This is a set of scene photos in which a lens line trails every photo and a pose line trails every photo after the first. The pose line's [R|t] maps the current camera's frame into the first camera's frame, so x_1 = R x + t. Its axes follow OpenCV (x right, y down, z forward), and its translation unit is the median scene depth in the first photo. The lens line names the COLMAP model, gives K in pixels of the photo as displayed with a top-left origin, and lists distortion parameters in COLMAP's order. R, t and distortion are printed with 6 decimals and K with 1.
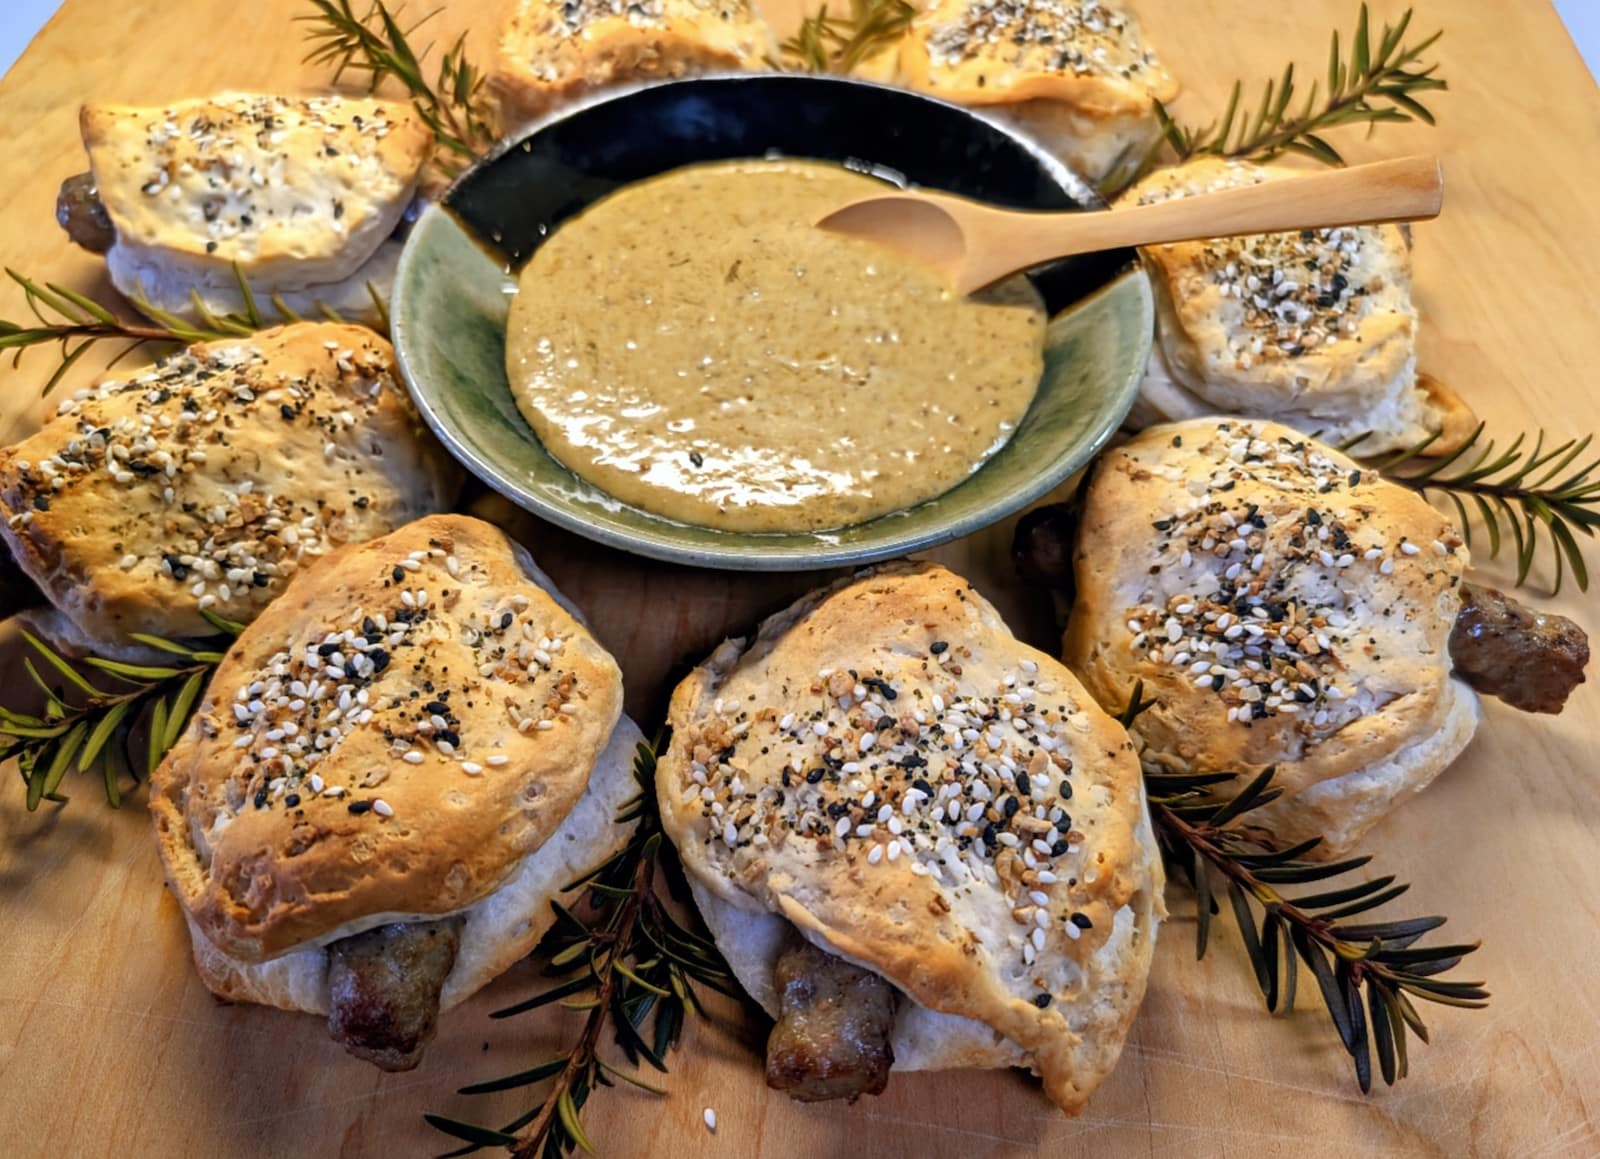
lens RADIAL K [[1334.8, 0, 763.0], [0, 1334.8, 579.5], [0, 0, 1]] dist [-0.023694, -0.002002]
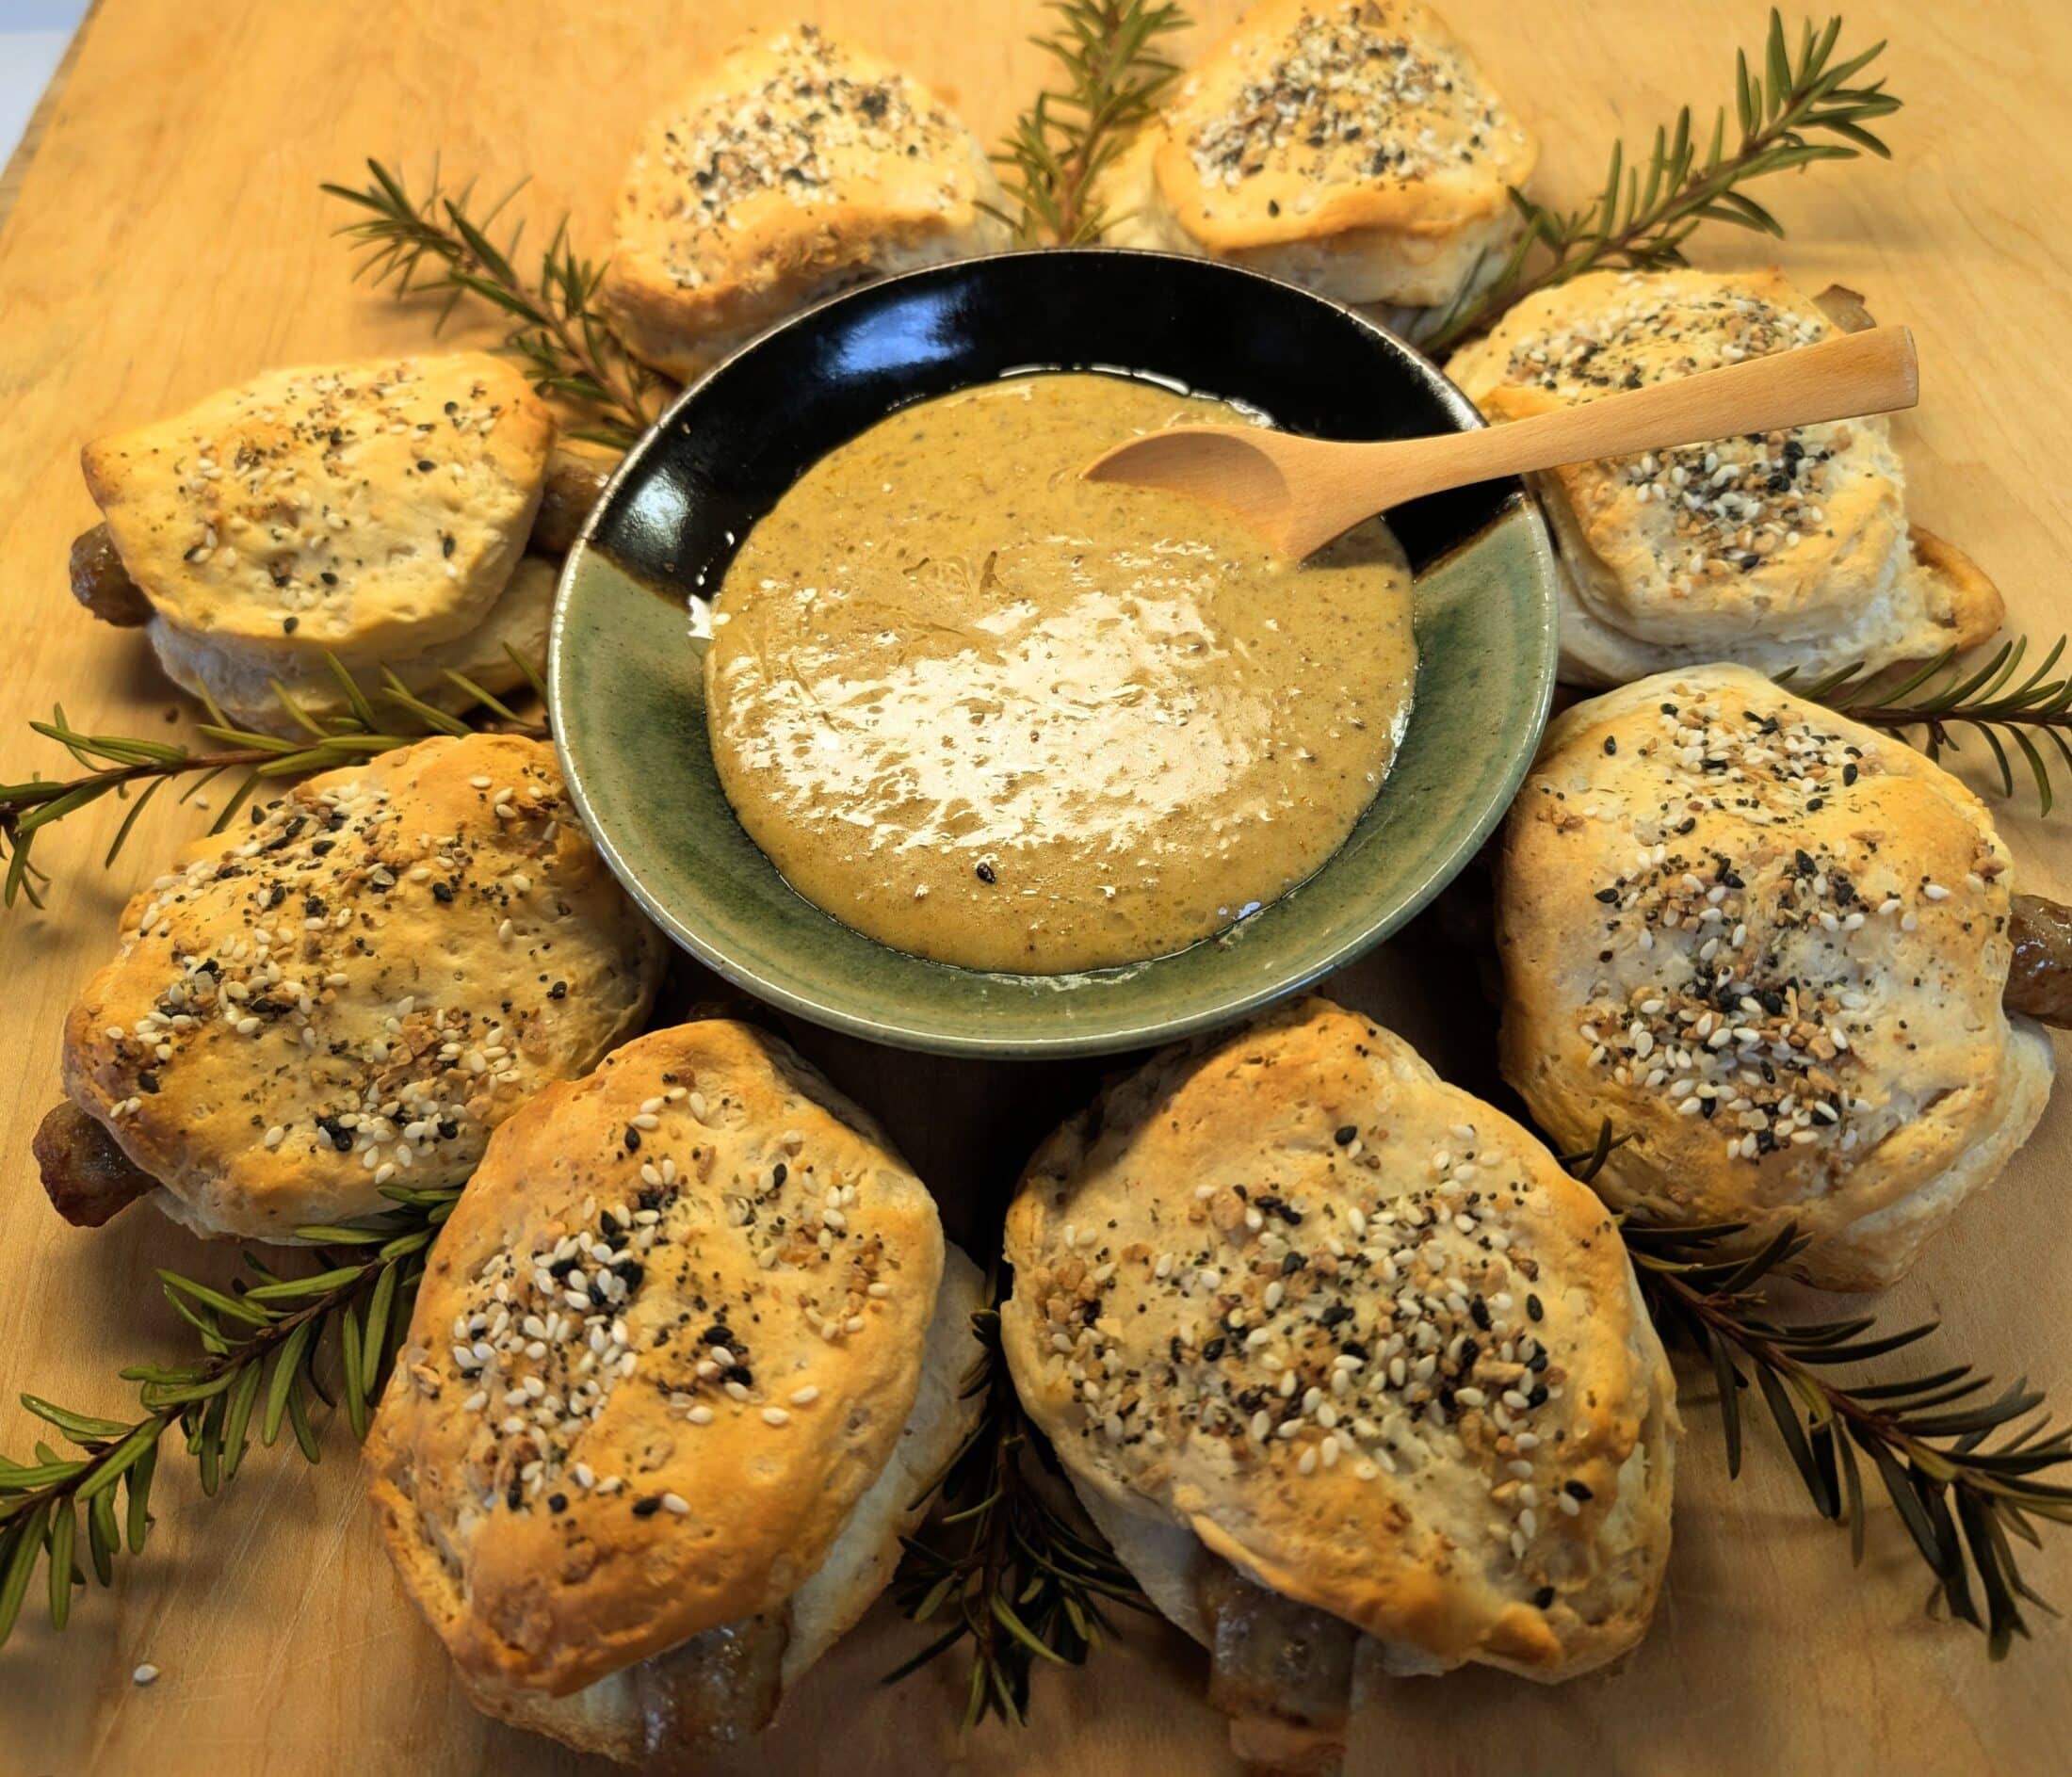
lens RADIAL K [[1827.1, 0, 1042.4], [0, 1827.1, 688.4], [0, 0, 1]] dist [-0.024790, 0.002183]
pose [[0.988391, -0.151756, -0.007292, 0.006413], [0.151930, 0.987061, 0.051270, -0.265701], [-0.000583, -0.051782, 0.998658, -0.032911]]
